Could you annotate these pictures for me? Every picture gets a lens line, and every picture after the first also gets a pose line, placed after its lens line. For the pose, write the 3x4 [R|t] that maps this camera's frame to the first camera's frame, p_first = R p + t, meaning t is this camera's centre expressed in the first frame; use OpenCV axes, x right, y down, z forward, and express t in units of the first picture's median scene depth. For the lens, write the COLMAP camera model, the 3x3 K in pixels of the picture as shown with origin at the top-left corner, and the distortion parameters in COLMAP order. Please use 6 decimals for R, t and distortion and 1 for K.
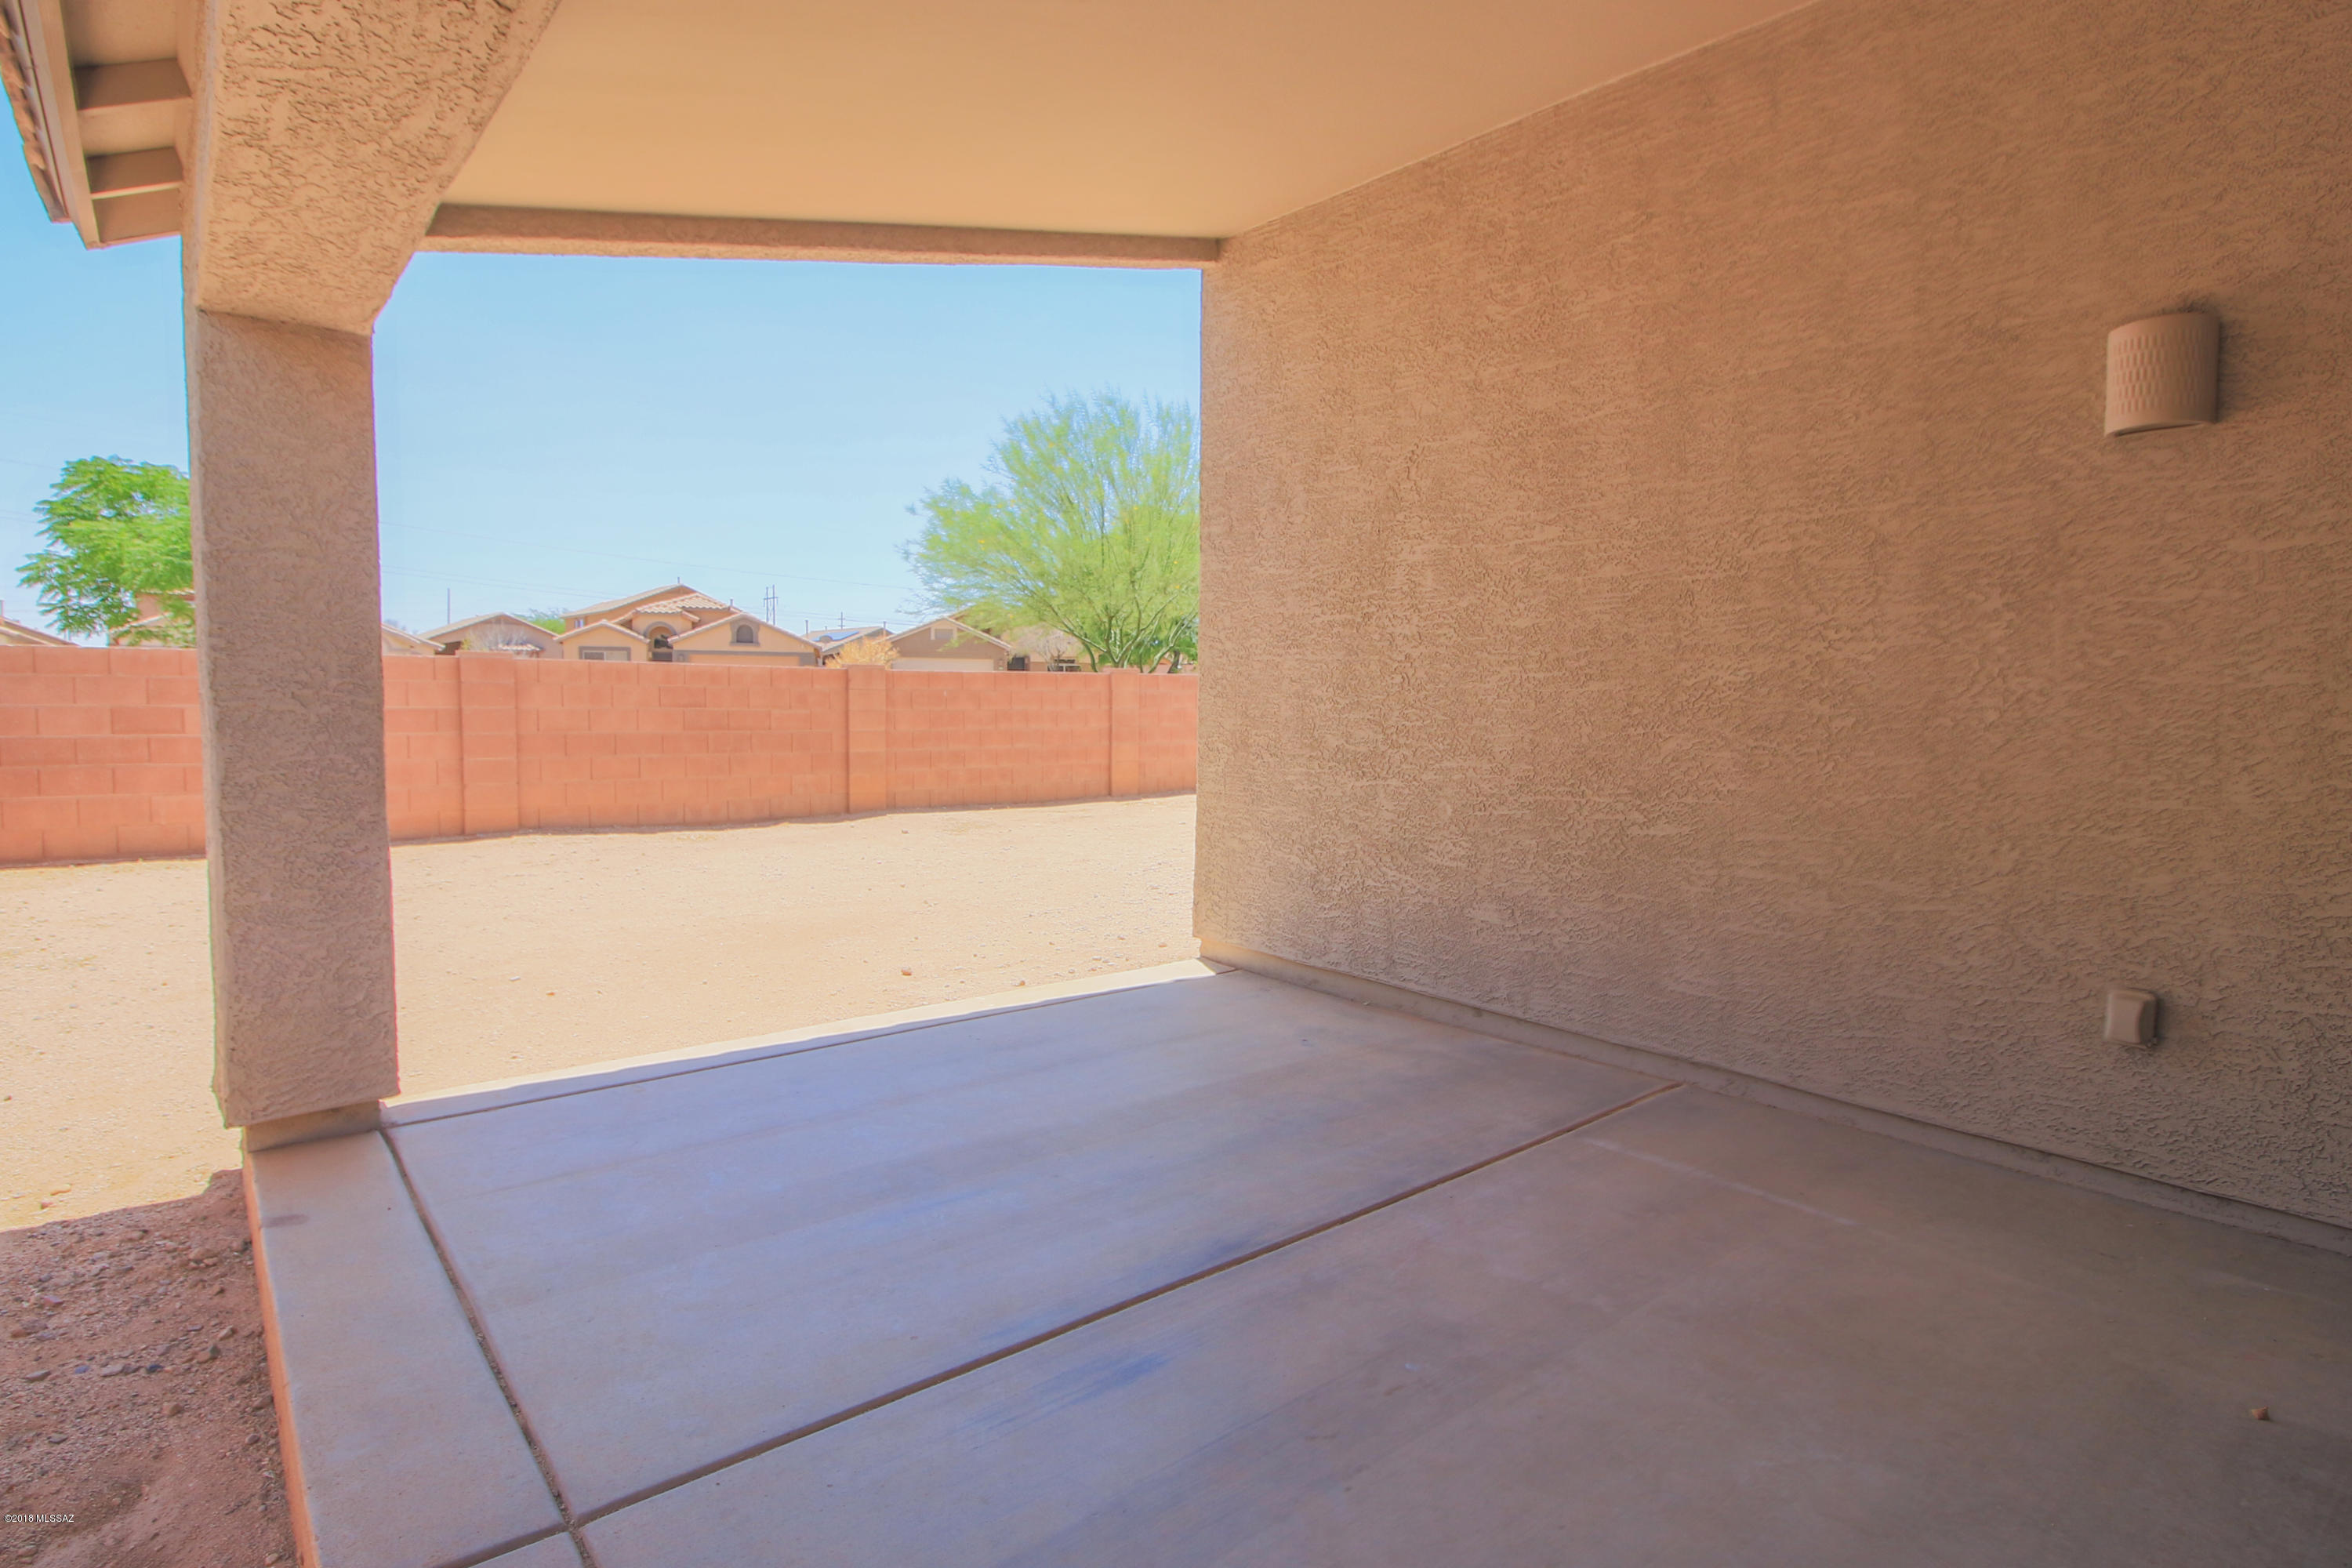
lens RADIAL K [[1140.0, 0, 1179.9], [0, 1140.0, 790.1], [0, 0, 1]] dist [-0.018475, -0.001801]
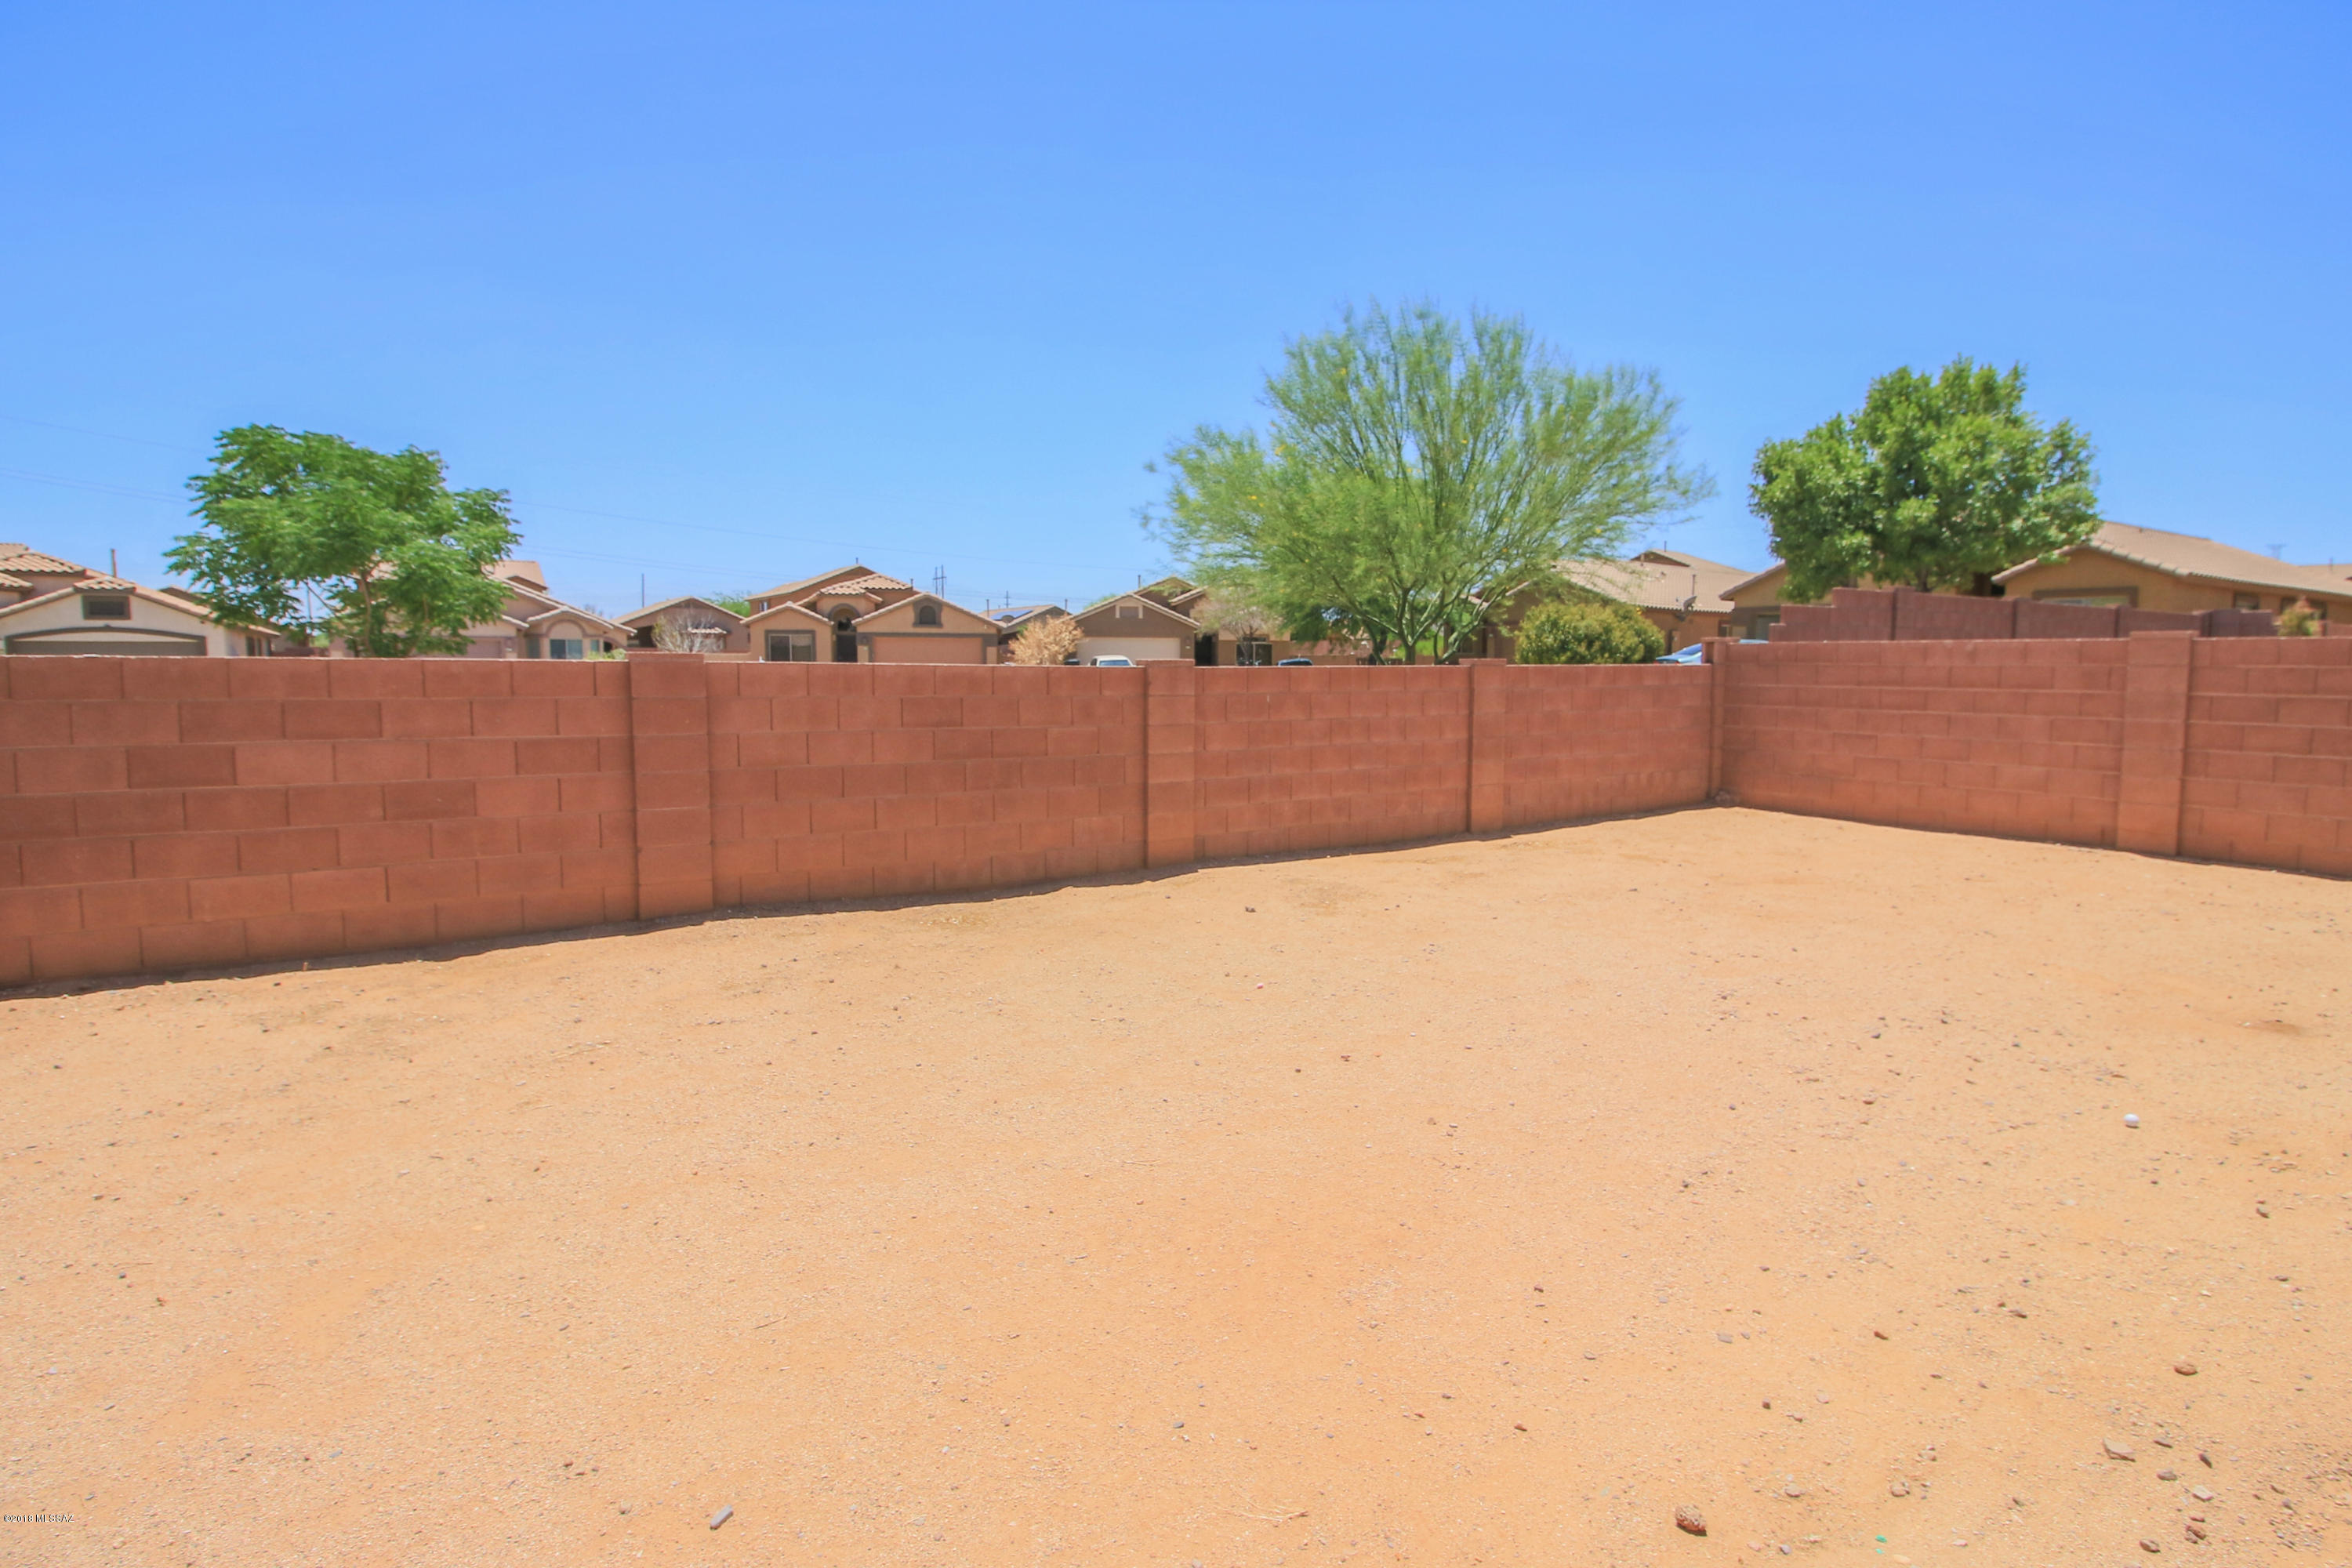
lens RADIAL K [[1082.9, 0, 1160.7], [0, 1082.9, 765.5], [0, 0, 1]] dist [-0.002462, -0.011333]
pose [[0.991443, 0.003325, -0.130499, -0.156402], [-0.002281, 0.999964, 0.008146, -0.040487], [0.130521, -0.007779, 0.991415, 0.263004]]
